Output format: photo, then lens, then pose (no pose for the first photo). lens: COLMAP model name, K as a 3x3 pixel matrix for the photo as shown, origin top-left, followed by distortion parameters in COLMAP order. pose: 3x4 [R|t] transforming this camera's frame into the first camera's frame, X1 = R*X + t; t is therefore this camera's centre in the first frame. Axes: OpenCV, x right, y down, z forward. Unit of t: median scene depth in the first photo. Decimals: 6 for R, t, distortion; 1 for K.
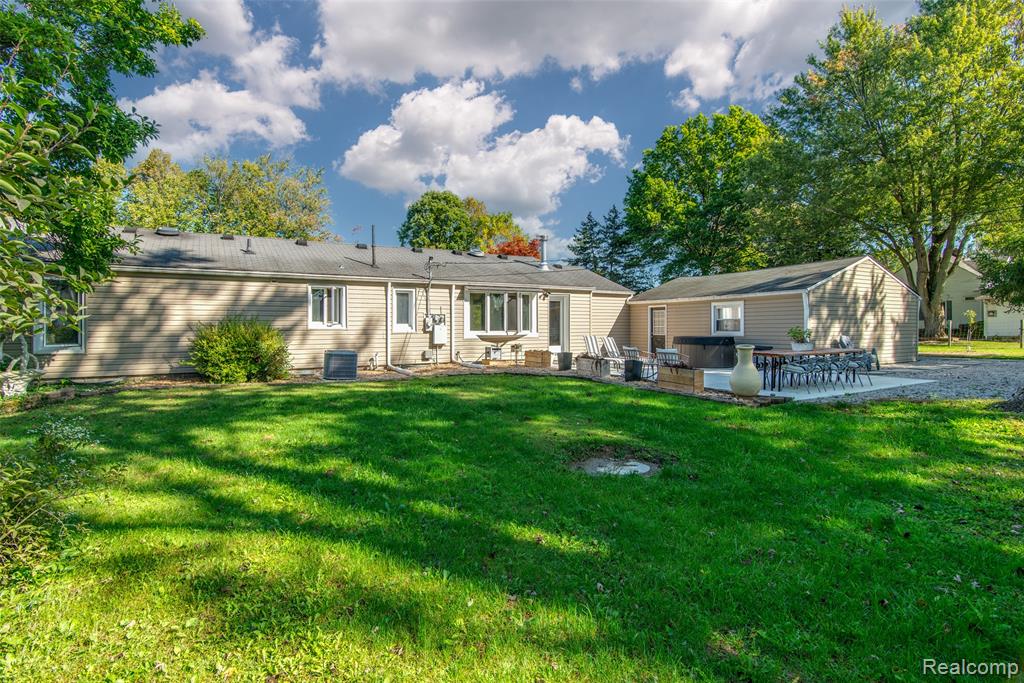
lens RADIAL K [[506.6, 0, 512.0], [0, 506.6, 341.5], [0, 0, 1]] dist [0.001146, 0.000098]
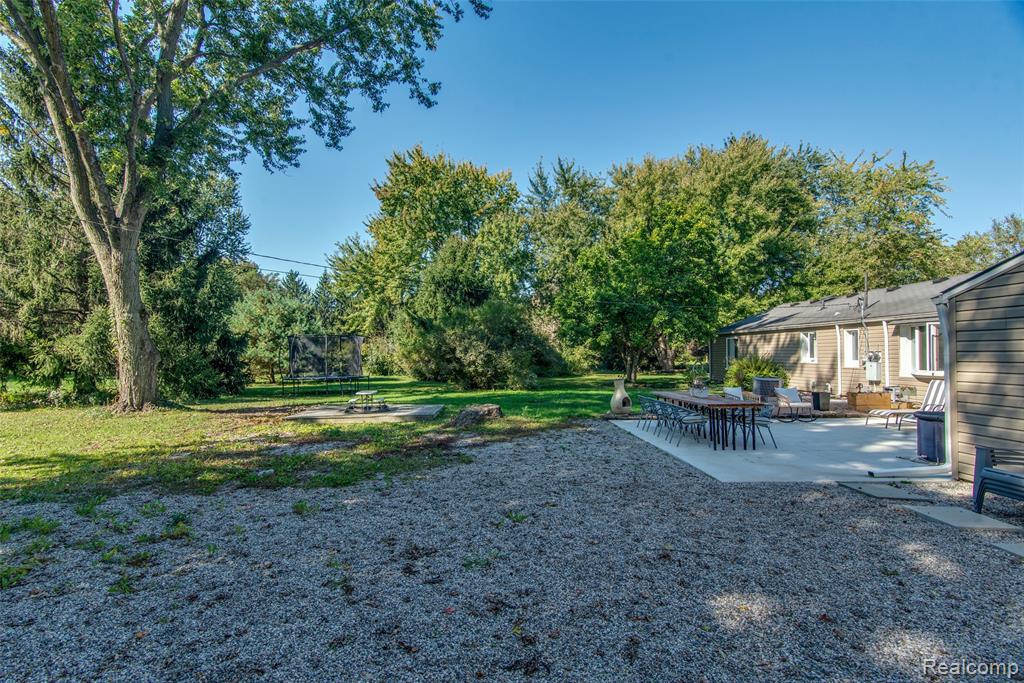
lens RADIAL K [[516.5, 0, 512.0], [0, 516.5, 341.5], [0, 0, 1]] dist [0.021434, 0.000494]
pose [[-0.465552, -0.018465, -0.884828, 1.104508], [-0.030490, 0.999523, -0.004816, -0.045227], [0.884495, 0.024736, -0.465893, 0.833311]]
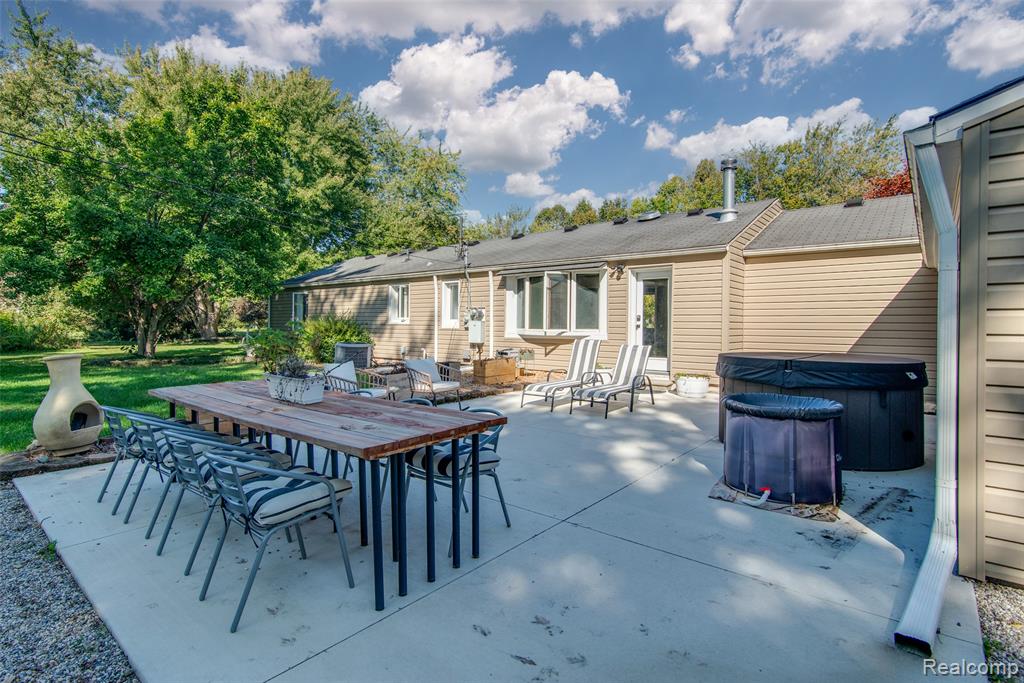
lens RADIAL K [[520.9, 0, 490.6], [0, 520.9, 317.8], [0, 0, 1]] dist [0.000723, 0.000596]
pose [[0.298018, -0.005293, -0.954546, 0.677455], [-0.036713, 0.999181, -0.017002, -0.022773], [0.953854, 0.040112, 0.297580, 0.753924]]
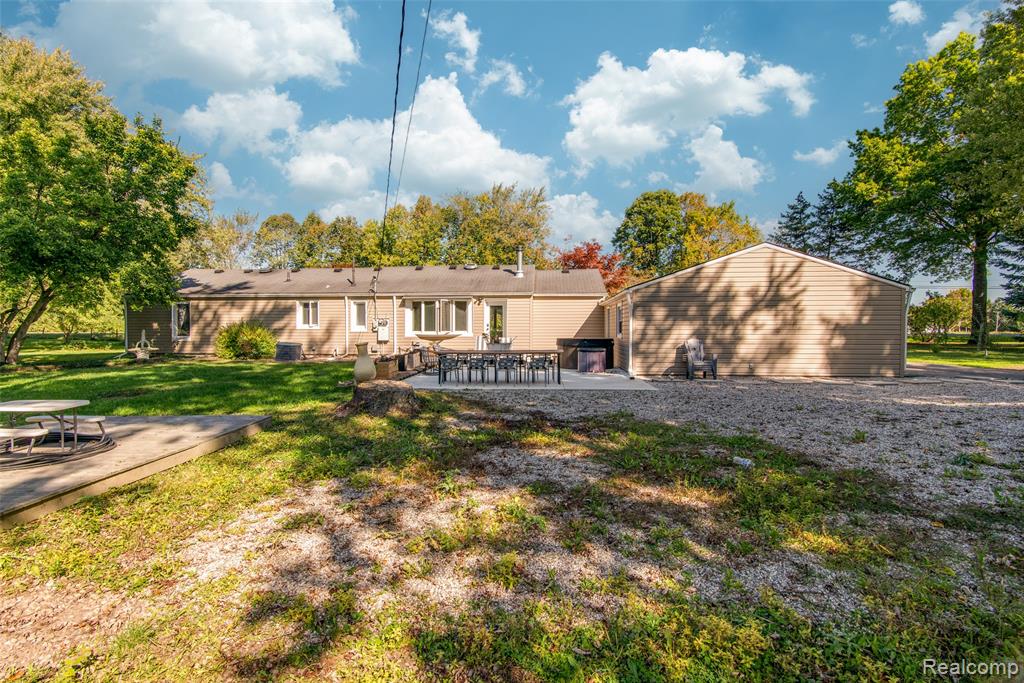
lens RADIAL K [[516.5, 0, 512.0], [0, 516.5, 341.5], [0, 0, 1]] dist [0.021434, 0.000494]
pose [[0.809876, 0.018007, -0.586324, 0.924561], [-0.020408, 0.999789, 0.002517, -0.002720], [0.586245, 0.009927, 0.810073, 0.087637]]
